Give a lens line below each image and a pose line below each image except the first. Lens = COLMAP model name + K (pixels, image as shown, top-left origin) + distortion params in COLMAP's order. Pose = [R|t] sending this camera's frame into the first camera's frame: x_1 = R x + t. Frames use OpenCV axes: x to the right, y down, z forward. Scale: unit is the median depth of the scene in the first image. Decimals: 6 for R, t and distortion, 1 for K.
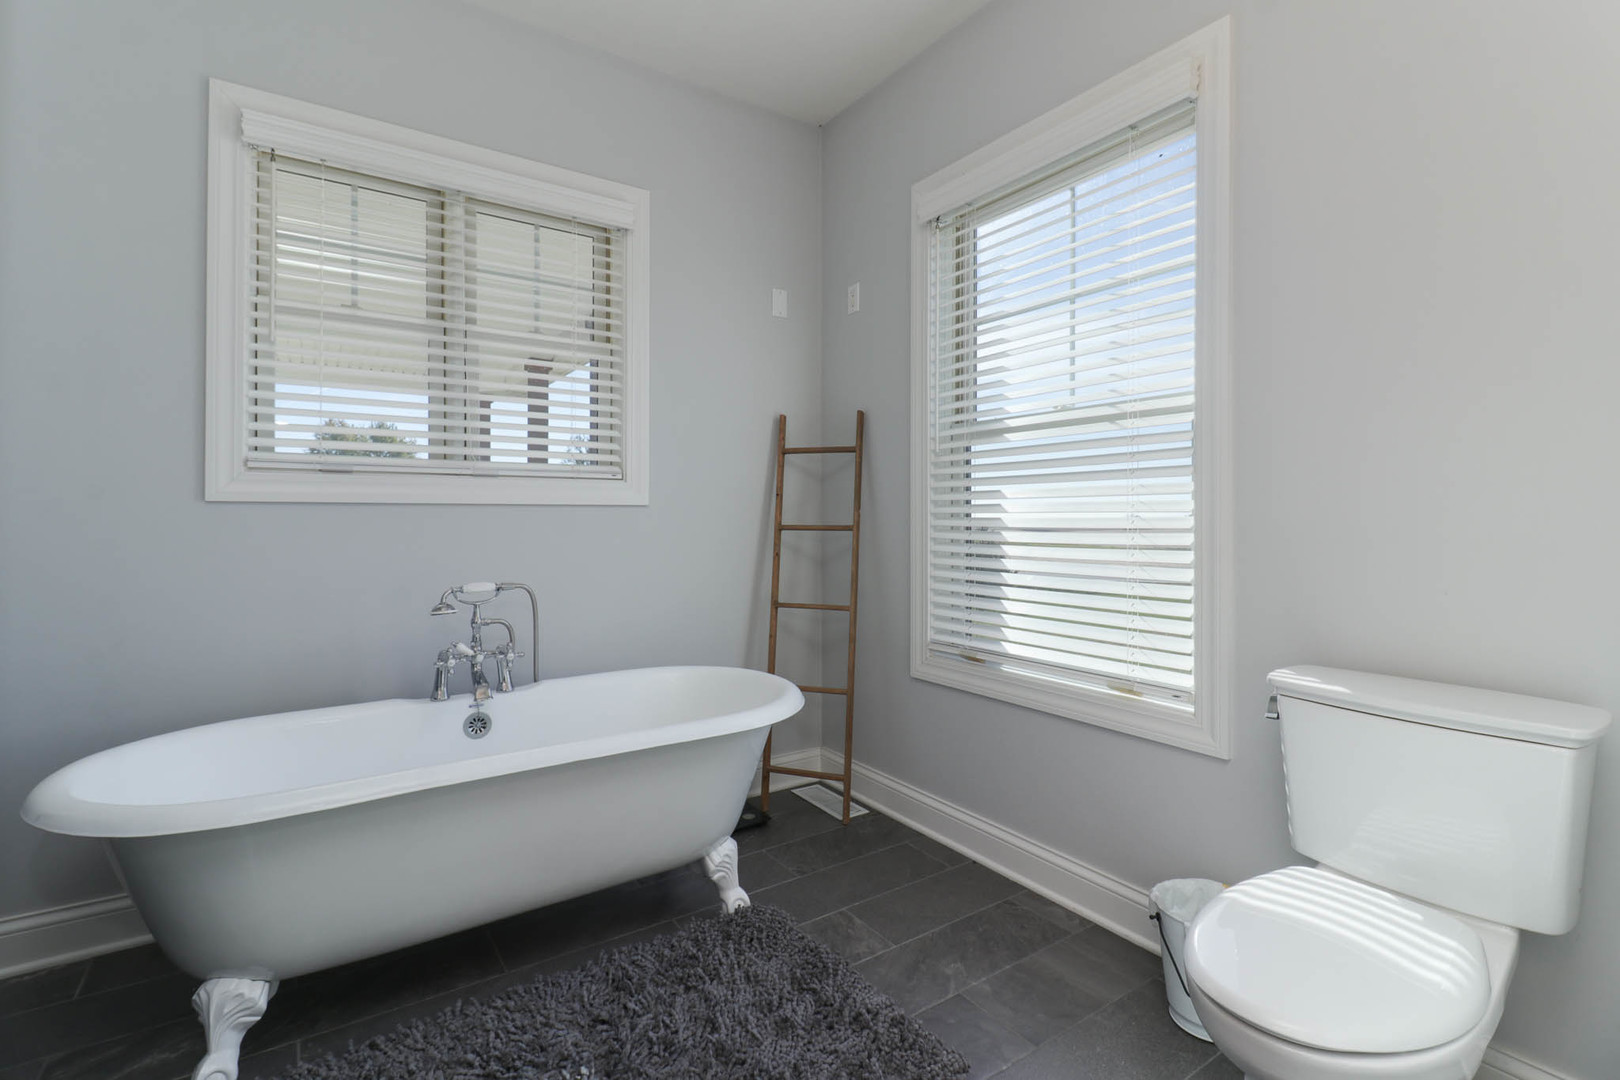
lens RADIAL K [[736.0, 0, 803.6], [0, 736.0, 521.5], [0, 0, 1]] dist [0.000361, -0.000251]
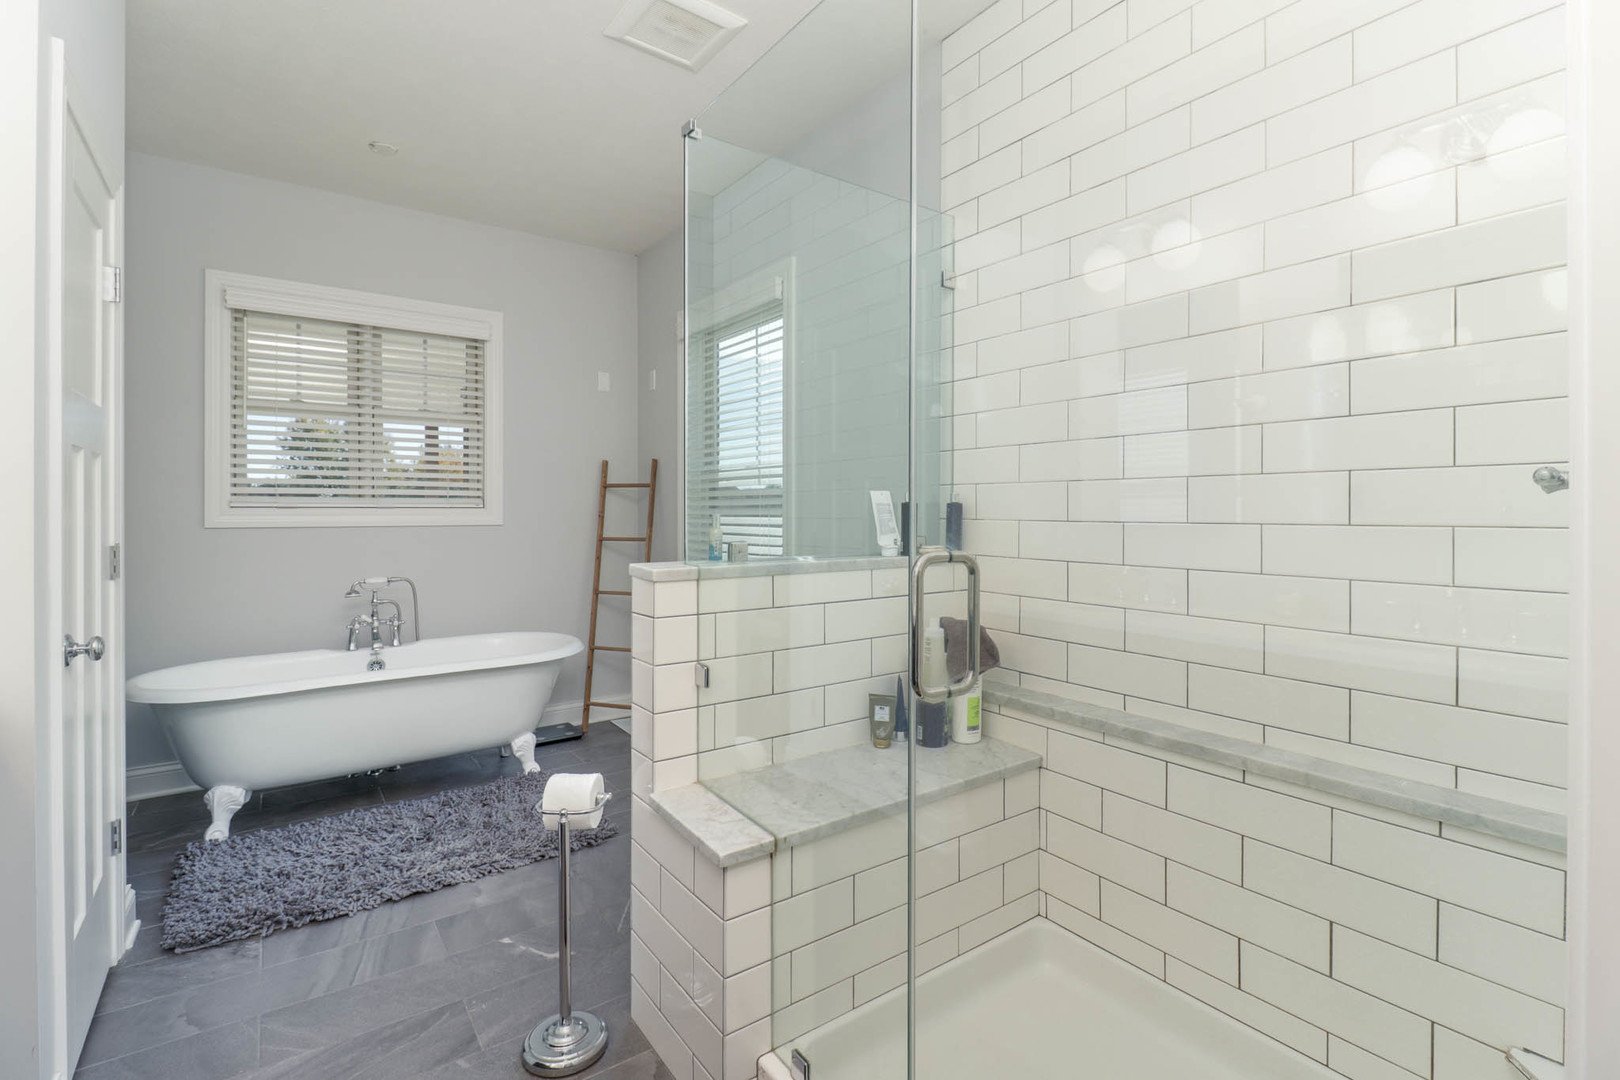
lens RADIAL K [[744.4, 0, 816.2], [0, 744.4, 516.2], [0, 0, 1]] dist [0.002370, -0.009736]
pose [[0.999524, -0.002230, 0.030783, 0.460418], [0.002242, 0.999997, -0.000361, -0.047129], [-0.030782, 0.000430, 0.999526, -0.640918]]
